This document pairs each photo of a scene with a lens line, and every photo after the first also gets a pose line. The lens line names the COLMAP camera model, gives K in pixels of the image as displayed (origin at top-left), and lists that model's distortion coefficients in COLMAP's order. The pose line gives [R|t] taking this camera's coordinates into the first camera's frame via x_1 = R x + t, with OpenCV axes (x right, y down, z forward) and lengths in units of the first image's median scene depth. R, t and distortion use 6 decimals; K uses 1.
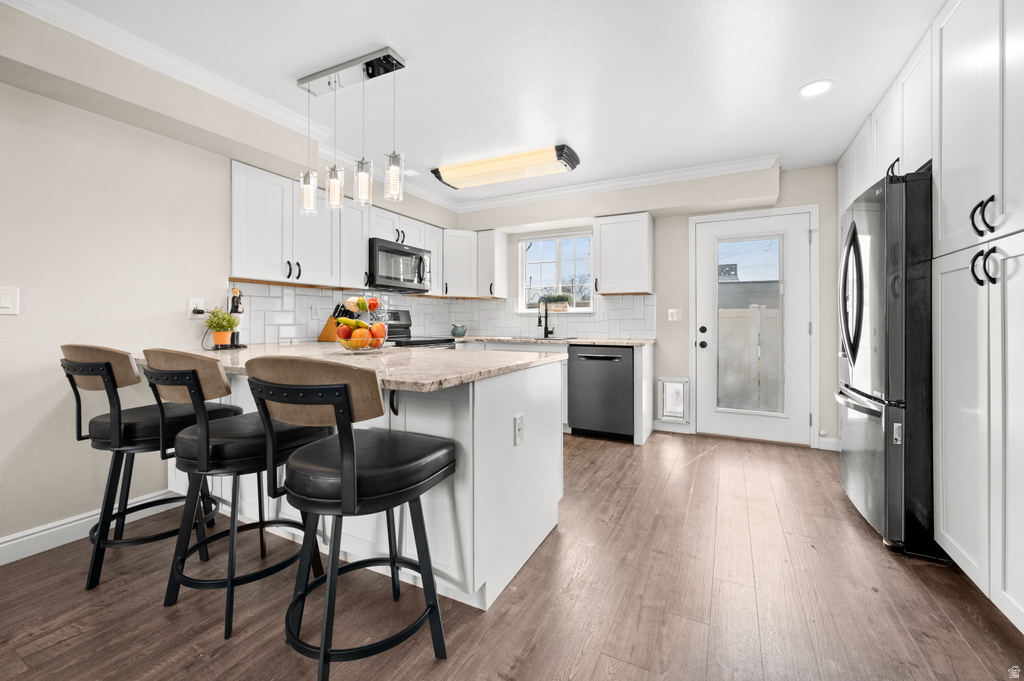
lens RADIAL K [[416.5, 0, 530.8], [0, 416.5, 322.5], [0, 0, 1]] dist [0.003256, -0.000792]
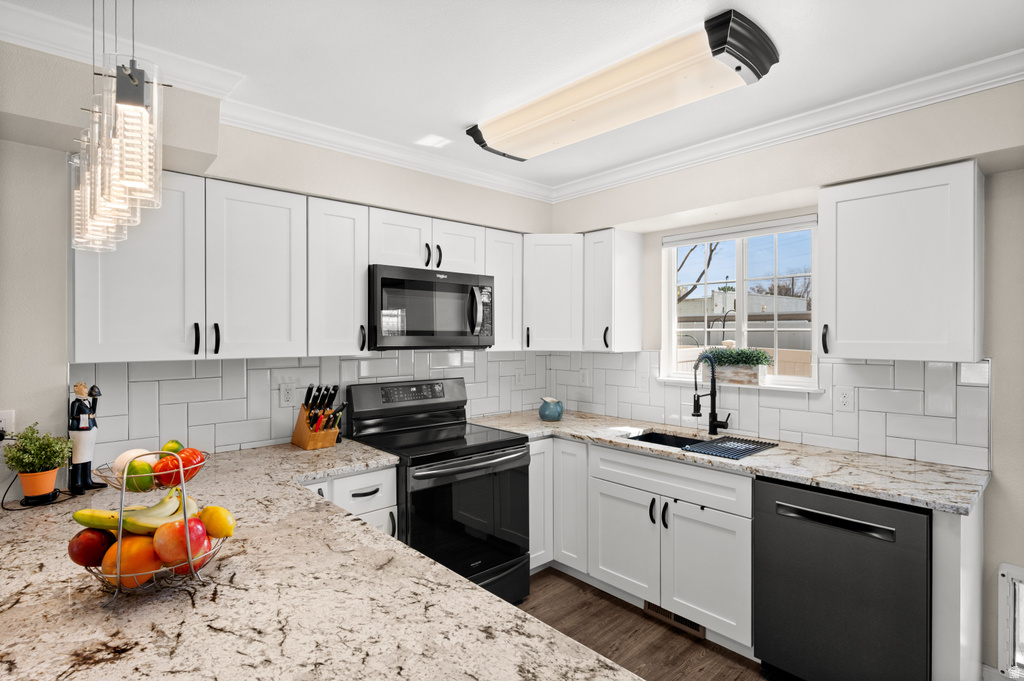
lens RADIAL K [[523.1, 0, 525.3], [0, 523.1, 338.5], [0, 0, 1]] dist [0.003832, -0.002653]
pose [[0.930301, 0.002985, -0.366785, 0.068056], [-0.000068, 0.999968, 0.007967, -0.101131], [0.366797, -0.007387, 0.930272, 0.384896]]
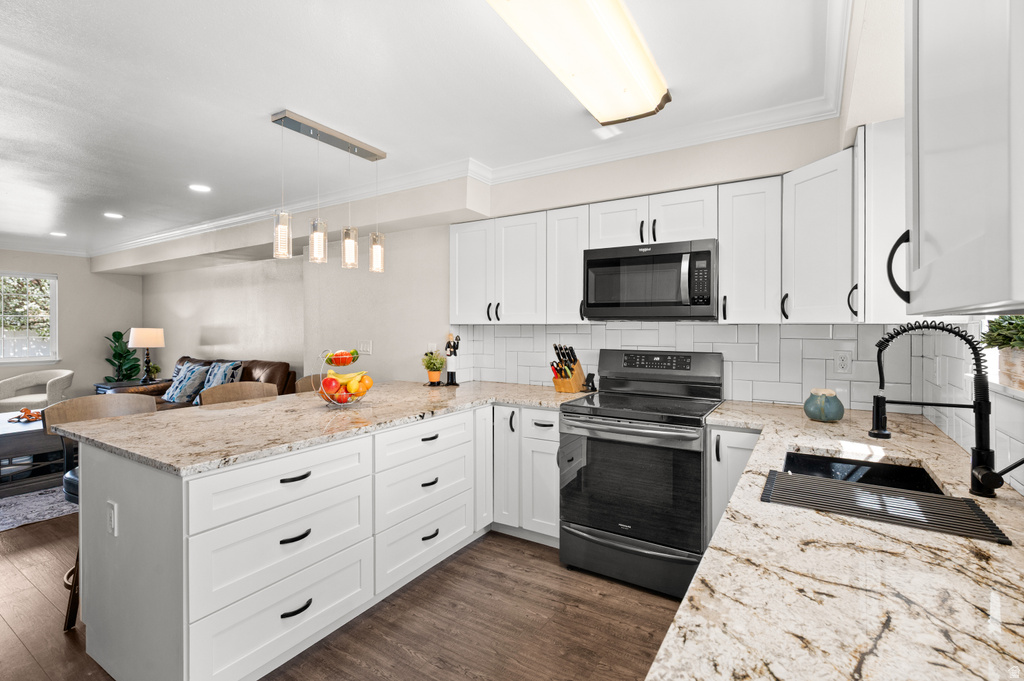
lens RADIAL K [[478.2, 0, 517.3], [0, 478.2, 329.8], [0, 0, 1]] dist [0.003370, 0.002387]
pose [[-0.125043, 0.004607, -0.992141, 0.402247], [-0.002333, 0.999985, 0.004937, -0.068843], [0.992149, 0.002932, -0.125030, 0.915332]]
